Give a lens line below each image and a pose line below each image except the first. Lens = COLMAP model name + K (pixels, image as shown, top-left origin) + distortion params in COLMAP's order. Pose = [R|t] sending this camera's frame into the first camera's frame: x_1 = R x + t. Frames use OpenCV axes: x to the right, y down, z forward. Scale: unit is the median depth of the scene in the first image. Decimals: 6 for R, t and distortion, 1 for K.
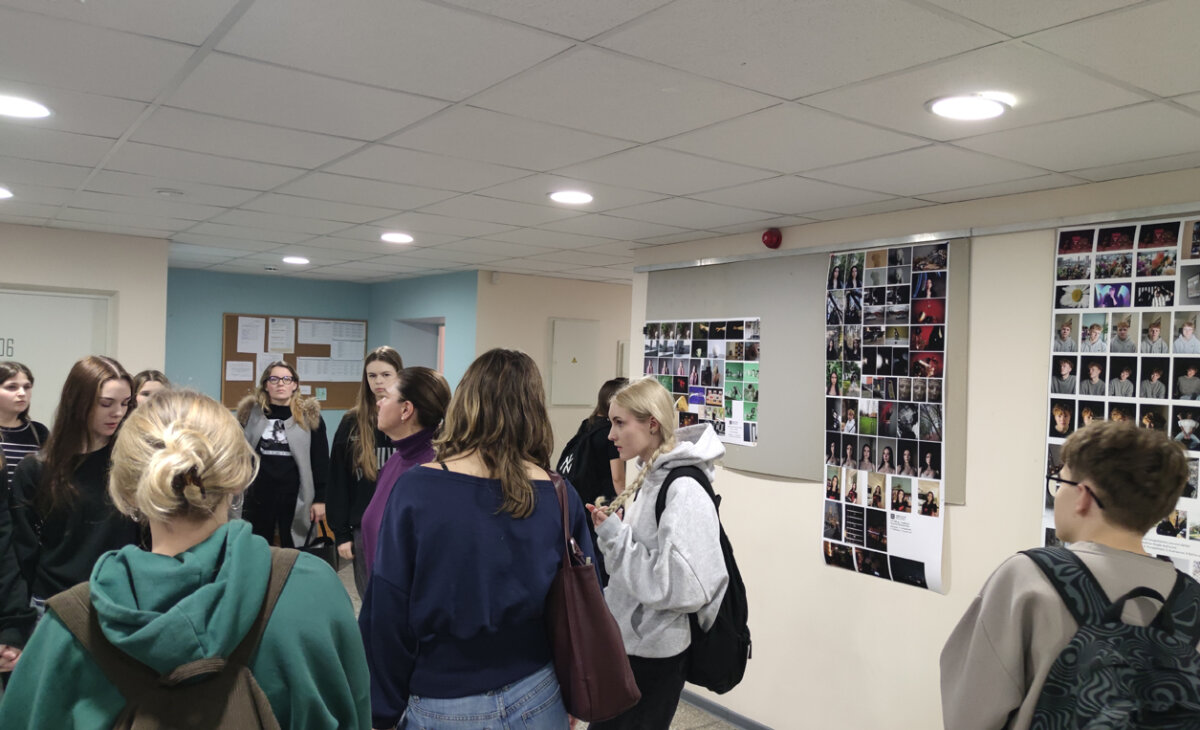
lens RADIAL K [[964.4, 0, 600.0], [0, 964.4, 365.0], [0, 0, 1]] dist [0.007340, -0.011198]
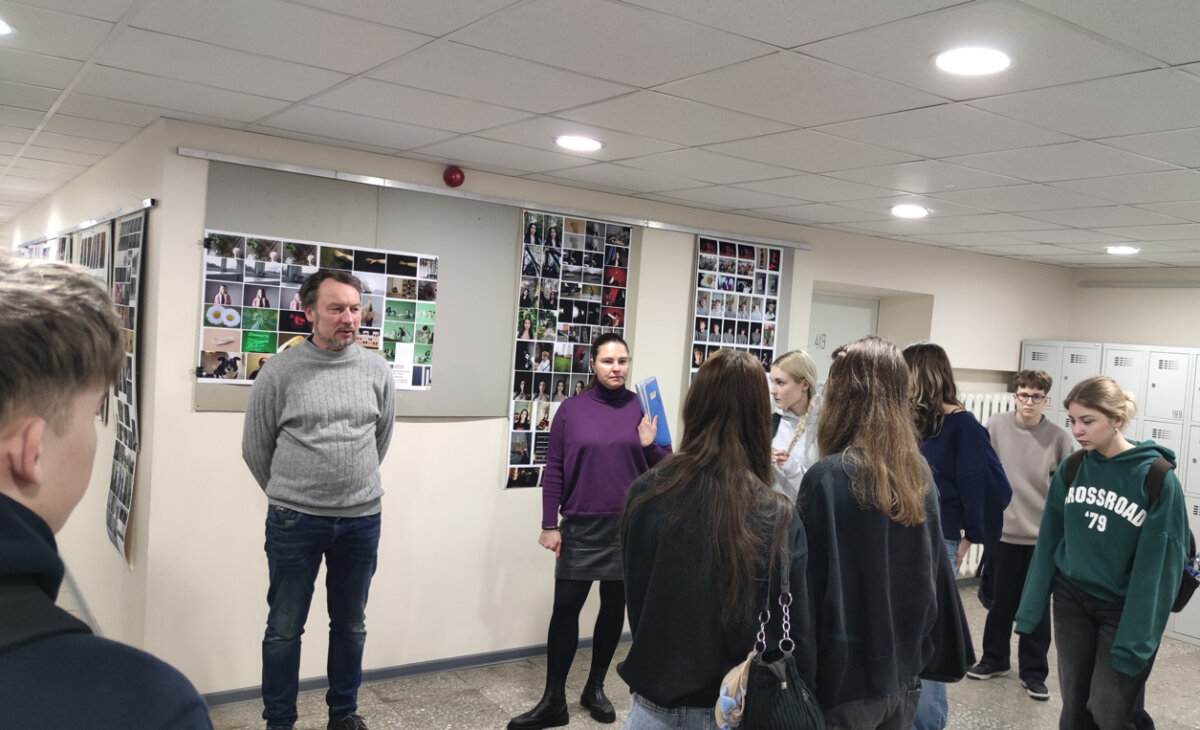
lens RADIAL K [[964.4, 0, 600.0], [0, 964.4, 365.0], [0, 0, 1]] dist [0.007340, -0.011198]
pose [[0.002420, -0.088885, 0.996039, -0.907630], [-0.088131, 0.992147, 0.088752, -0.047171], [-0.996106, -0.087997, -0.005433, 0.946054]]
